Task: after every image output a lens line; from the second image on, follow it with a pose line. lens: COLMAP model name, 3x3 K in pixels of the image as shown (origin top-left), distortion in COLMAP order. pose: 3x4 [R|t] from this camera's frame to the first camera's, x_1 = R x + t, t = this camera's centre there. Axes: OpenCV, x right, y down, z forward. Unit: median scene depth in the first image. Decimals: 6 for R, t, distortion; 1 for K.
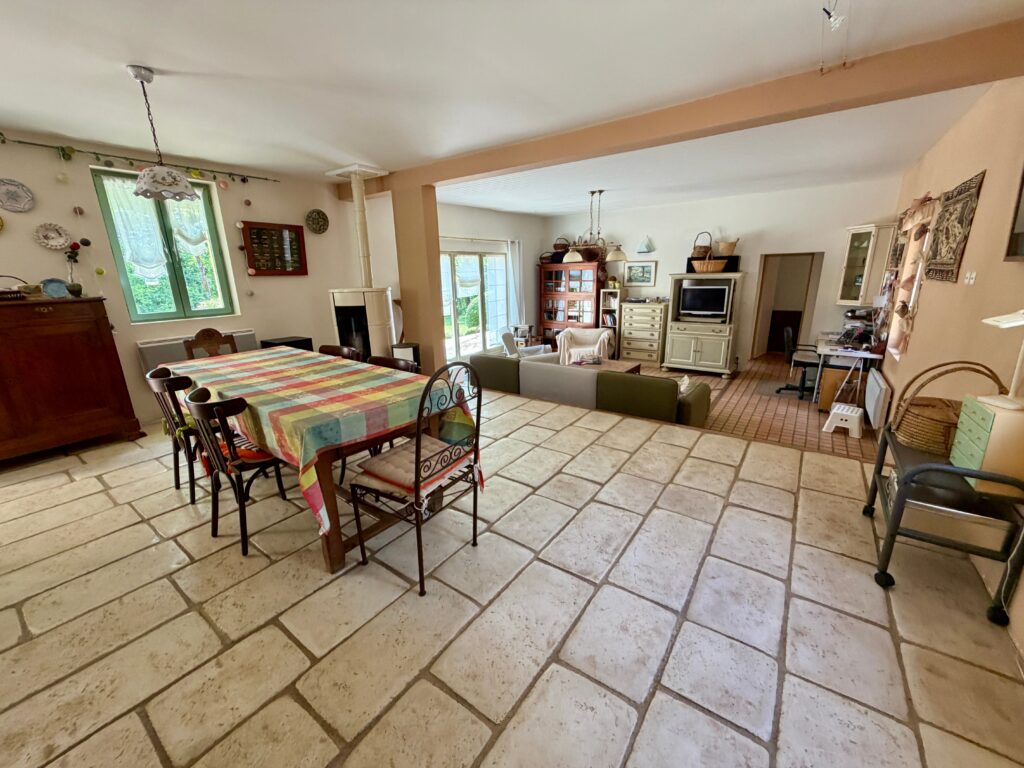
lens RADIAL K [[407.9, 0, 505.0], [0, 407.9, 385.9], [0, 0, 1]] dist [0.000616, 0.000077]
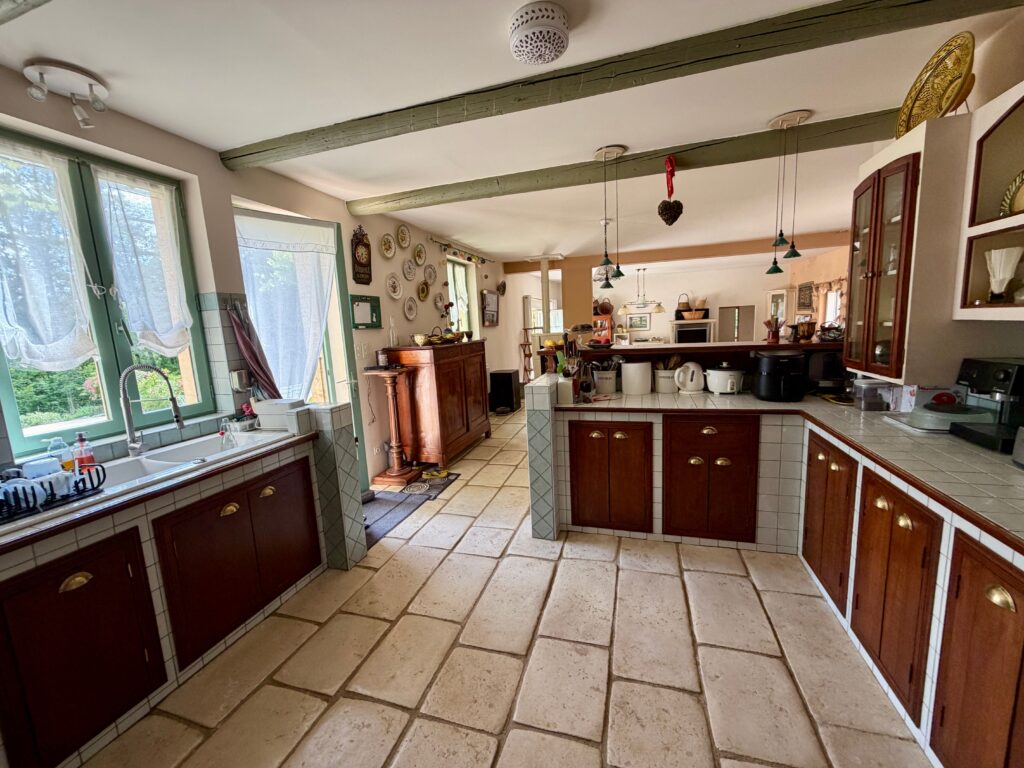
lens RADIAL K [[407.9, 0, 506.8], [0, 407.9, 384.2], [0, 0, 1]] dist [0.000616, 0.000077]
pose [[0.946394, -0.073032, 0.314650, -1.592020], [0.115360, 0.986283, -0.118057, 0.151029], [-0.301712, 0.148026, 0.941837, -0.472960]]
